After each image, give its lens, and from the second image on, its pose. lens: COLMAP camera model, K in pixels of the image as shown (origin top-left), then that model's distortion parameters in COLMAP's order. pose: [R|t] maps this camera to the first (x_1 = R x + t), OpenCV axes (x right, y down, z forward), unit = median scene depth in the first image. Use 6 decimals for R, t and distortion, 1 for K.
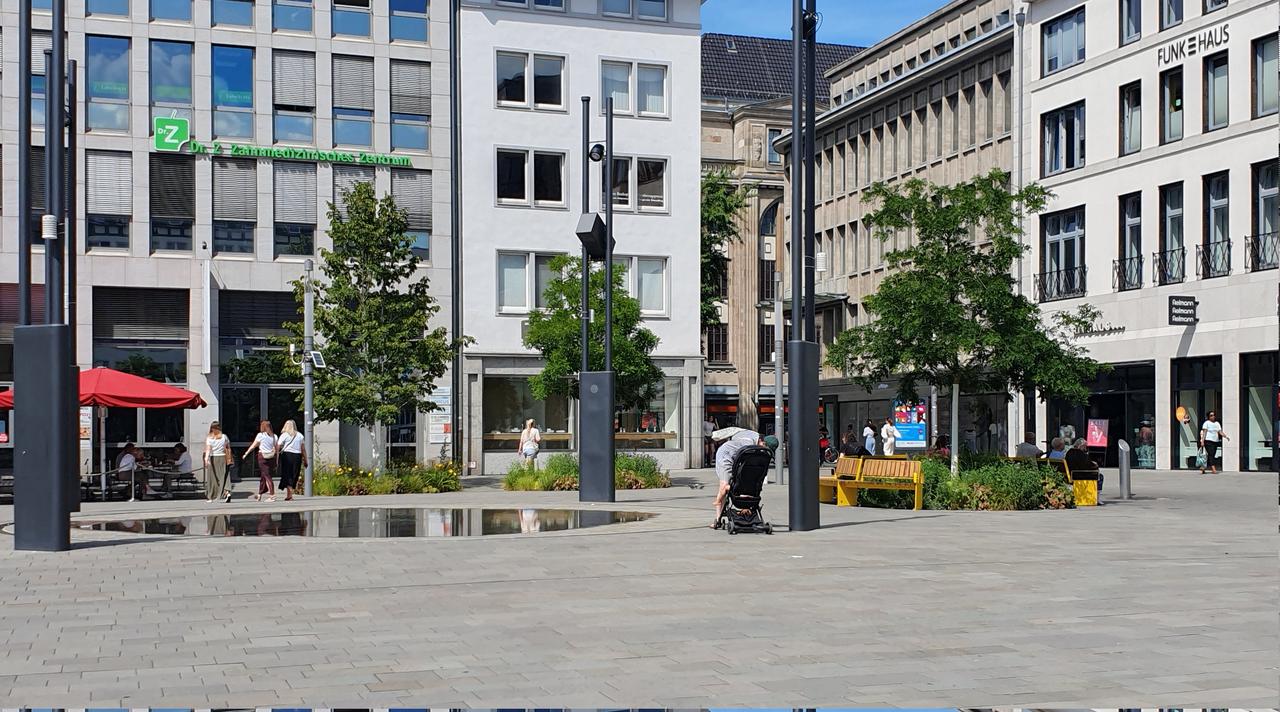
lens RADIAL K [[1721.1, 0, 610.7], [0, 1721.1, 423.0], [0, 0, 1]] dist [0.075547, 0.000000]
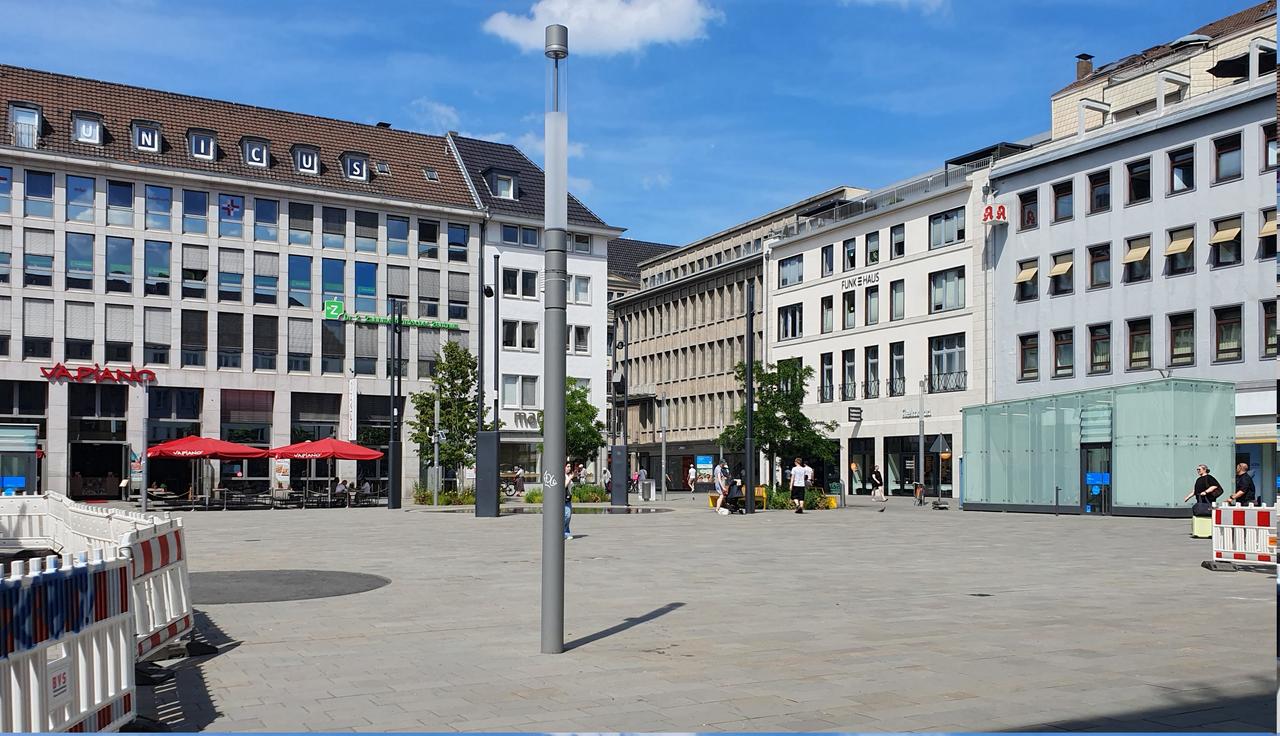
lens RADIAL K [[1202.8, 0, 604.9], [0, 1202.8, 444.3], [0, 0, 1]] dist [0.039308, 0.000000]
pose [[0.986209, 0.011892, 0.165075, -0.171609], [-0.009472, 0.999836, -0.015439, -0.006507], [-0.165231, 0.013662, 0.986160, -0.295969]]
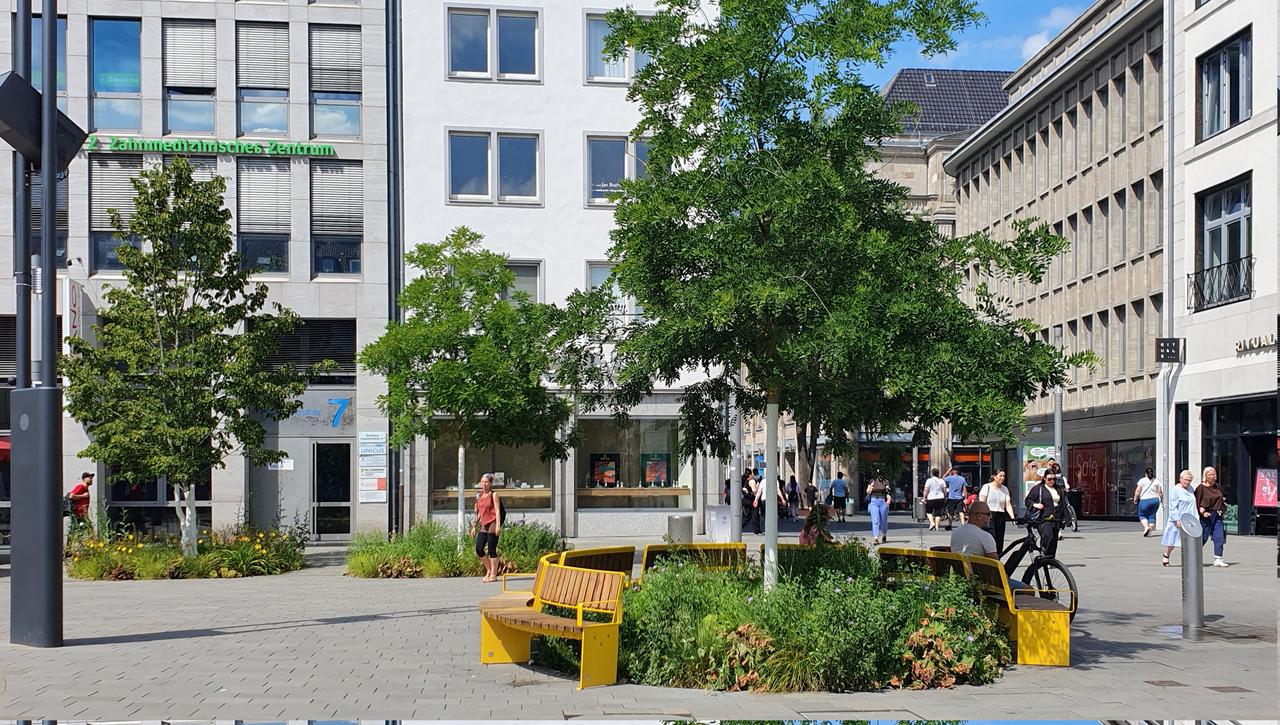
lens RADIAL K [[1364.7, 0, 646.8], [0, 1364.7, 489.9], [0, 0, 1]] dist [0.008868, 0.000000]
pose [[0.973853, -0.000958, -0.227179, 0.167514], [0.004475, 0.999878, 0.014964, -0.003106], [0.227137, -0.015590, 0.973738, 0.411387]]
